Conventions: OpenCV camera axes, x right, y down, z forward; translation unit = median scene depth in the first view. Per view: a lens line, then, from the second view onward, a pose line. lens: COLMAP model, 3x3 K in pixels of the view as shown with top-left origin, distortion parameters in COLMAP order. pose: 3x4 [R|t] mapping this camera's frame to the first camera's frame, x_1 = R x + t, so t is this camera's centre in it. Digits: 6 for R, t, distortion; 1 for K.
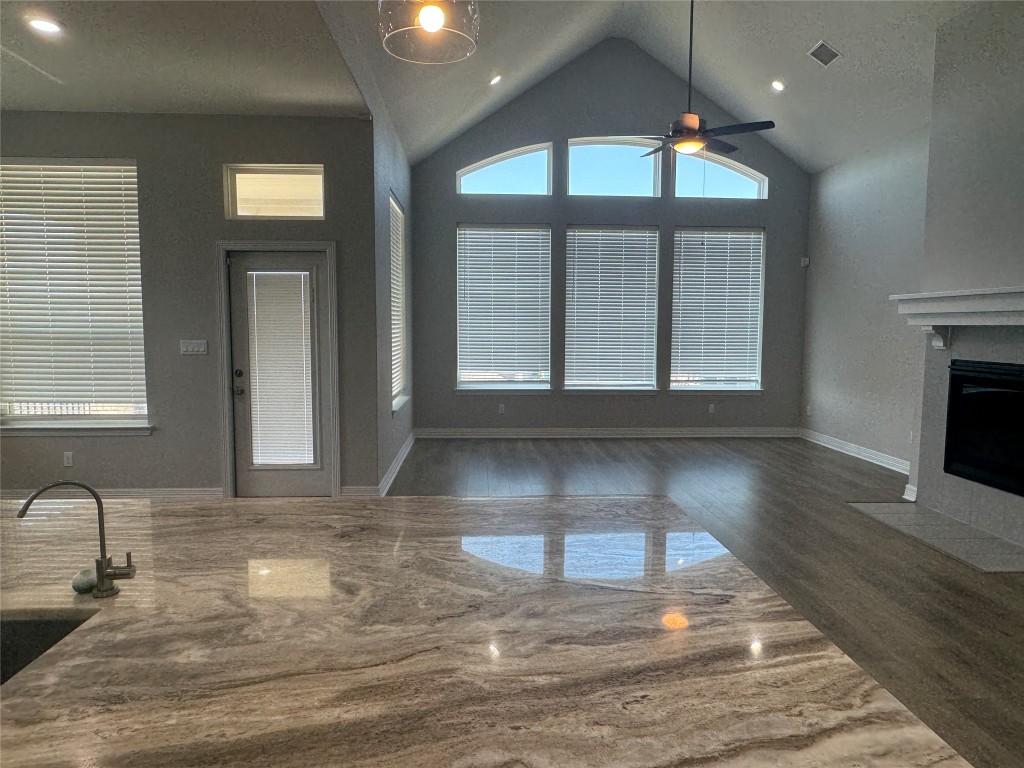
lens RADIAL K [[658.0, 0, 507.7], [0, 658.0, 386.0], [0, 0, 1]] dist [0.002069, -0.001587]
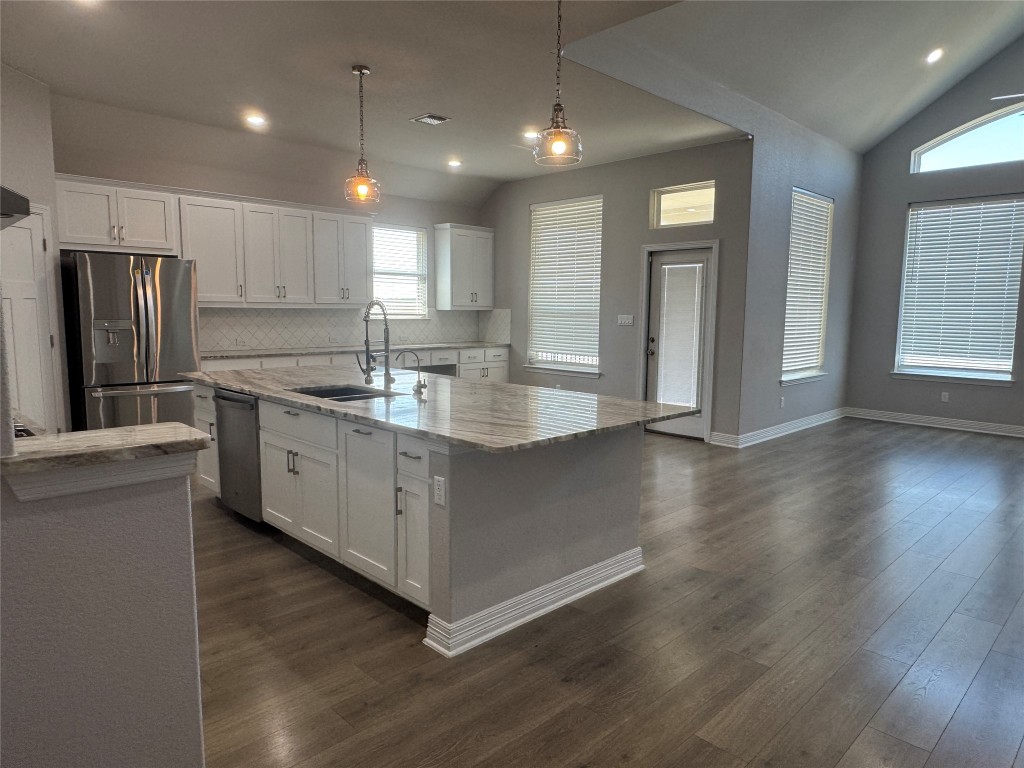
lens RADIAL K [[658.0, 0, 510.5], [0, 658.0, 383.7], [0, 0, 1]] dist [0.002069, -0.001587]
pose [[0.663482, 0.090642, -0.742681, 0.436149], [-0.078664, 0.995584, 0.051233, 0.025726], [0.744045, 0.024431, 0.667682, -0.146991]]
